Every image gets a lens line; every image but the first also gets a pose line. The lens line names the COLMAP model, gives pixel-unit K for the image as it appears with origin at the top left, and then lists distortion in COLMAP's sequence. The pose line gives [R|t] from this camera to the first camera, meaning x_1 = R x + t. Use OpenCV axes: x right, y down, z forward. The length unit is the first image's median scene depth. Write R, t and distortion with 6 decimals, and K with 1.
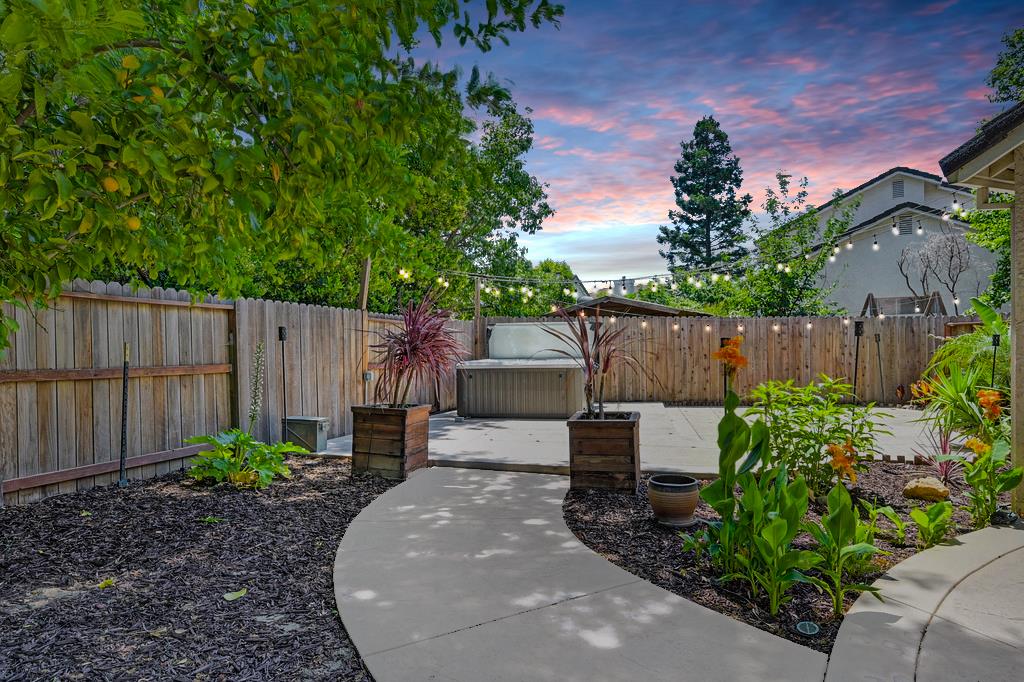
lens RADIAL K [[602.1, 0, 512.7], [0, 602.1, 344.9], [0, 0, 1]] dist [-0.001089, -0.000059]
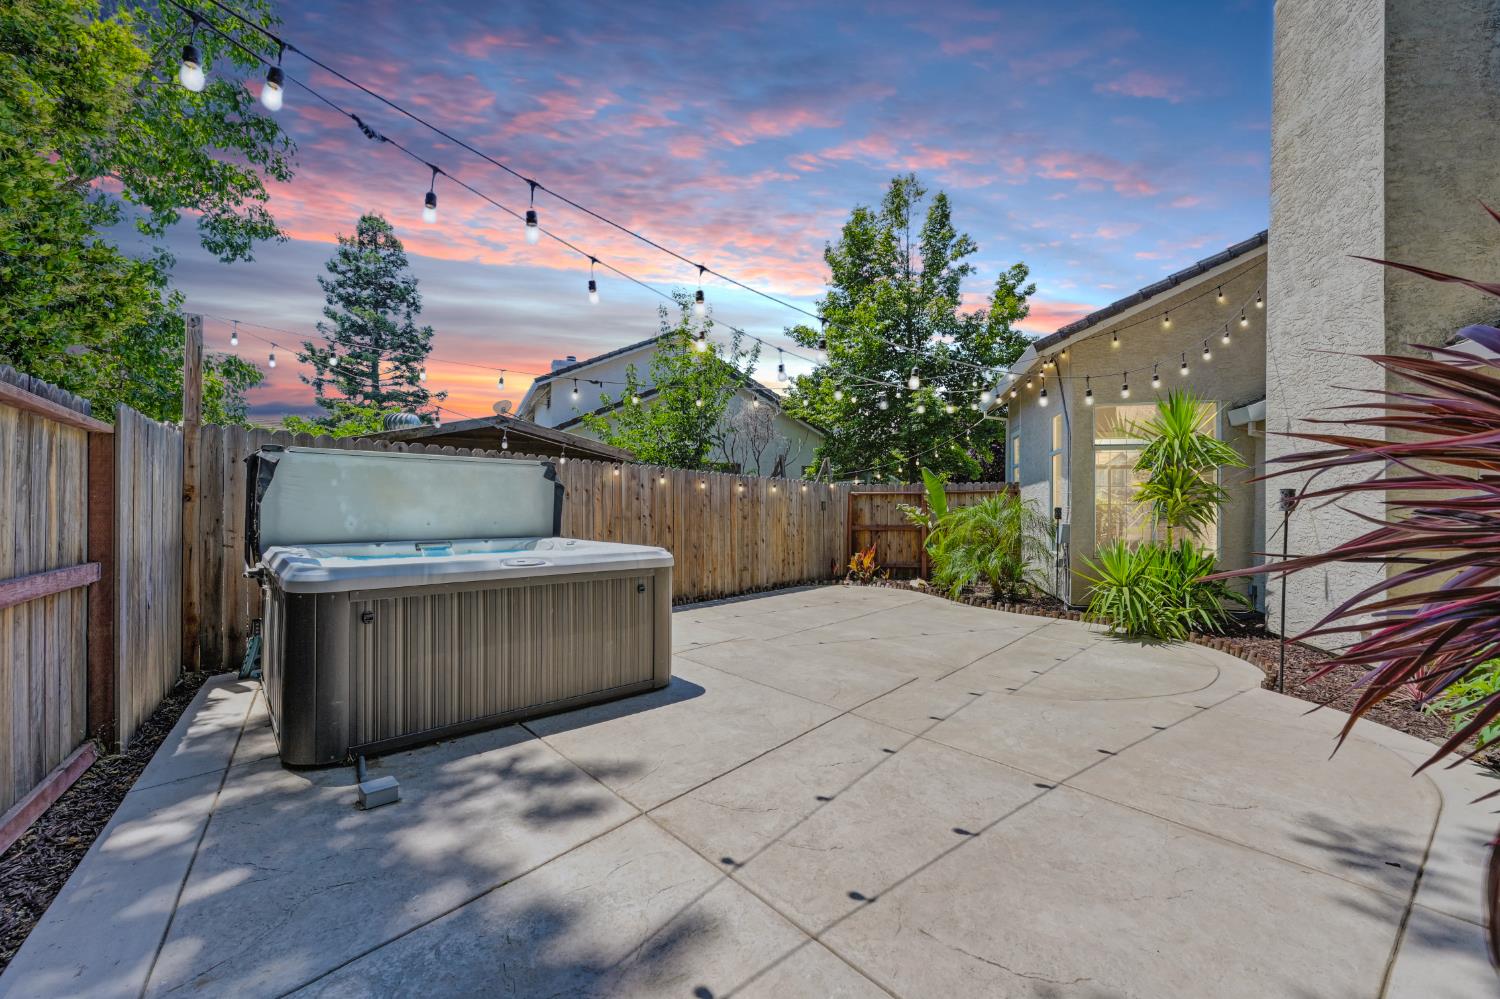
lens RADIAL K [[619.2, 0, 748.8], [0, 619.2, 504.3], [0, 0, 1]] dist [-0.000755, -0.000053]
pose [[0.578460, 0.019940, 0.815467, -0.044958], [-0.015837, 0.999787, -0.013214, -0.000043], [-0.815557, -0.005271, 0.578653, 0.146586]]
